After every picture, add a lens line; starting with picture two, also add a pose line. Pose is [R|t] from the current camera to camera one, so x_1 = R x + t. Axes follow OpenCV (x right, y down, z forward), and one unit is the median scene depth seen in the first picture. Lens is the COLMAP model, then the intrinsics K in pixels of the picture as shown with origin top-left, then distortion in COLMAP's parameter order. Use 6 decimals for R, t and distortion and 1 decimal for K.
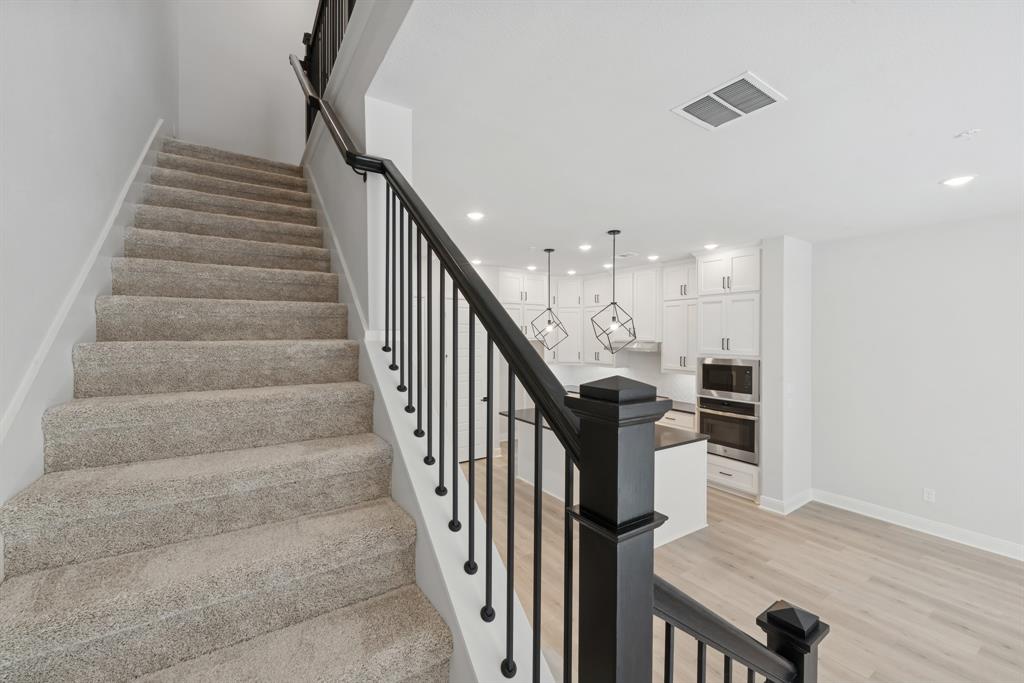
lens RADIAL K [[411.3, 0, 512.0], [0, 411.3, 341.5], [0, 0, 1]] dist [0.001018, 0.000155]
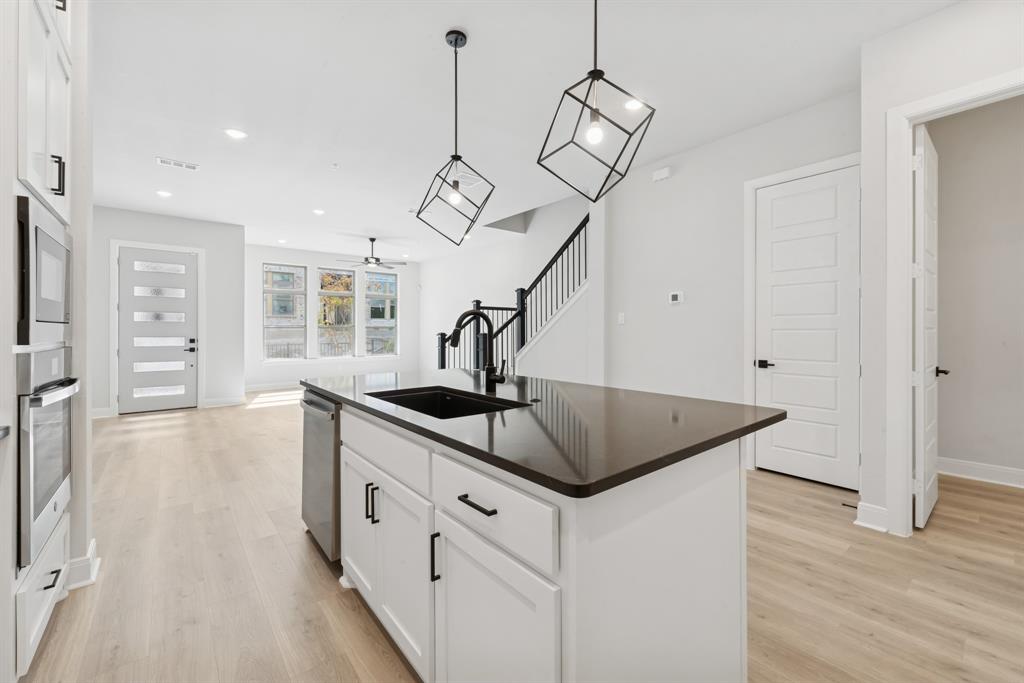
lens RADIAL K [[416.3, 0, 509.4], [0, 416.3, 329.6], [0, 0, 1]] dist [0.000629, -0.000195]
pose [[-0.994698, -0.000607, -0.102837, 0.210182], [-0.001907, 0.999920, 0.012544, 0.129538], [0.102821, 0.012673, -0.994619, 1.445591]]
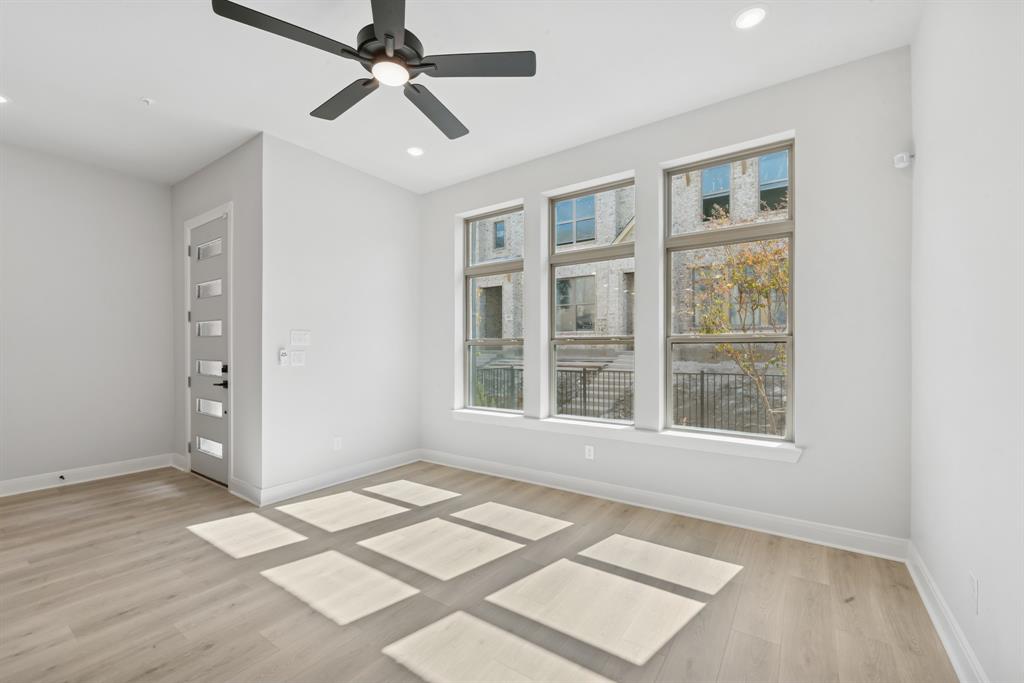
lens RADIAL K [[419.4, 0, 514.4], [0, 419.4, 346.5], [0, 0, 1]] dist [-0.000728, -0.000025]
pose [[-0.369943, 0.003655, 0.929047, 0.173320], [0.013377, 0.999910, 0.001393, 0.150422], [-0.928958, 0.012943, -0.369958, -0.264623]]
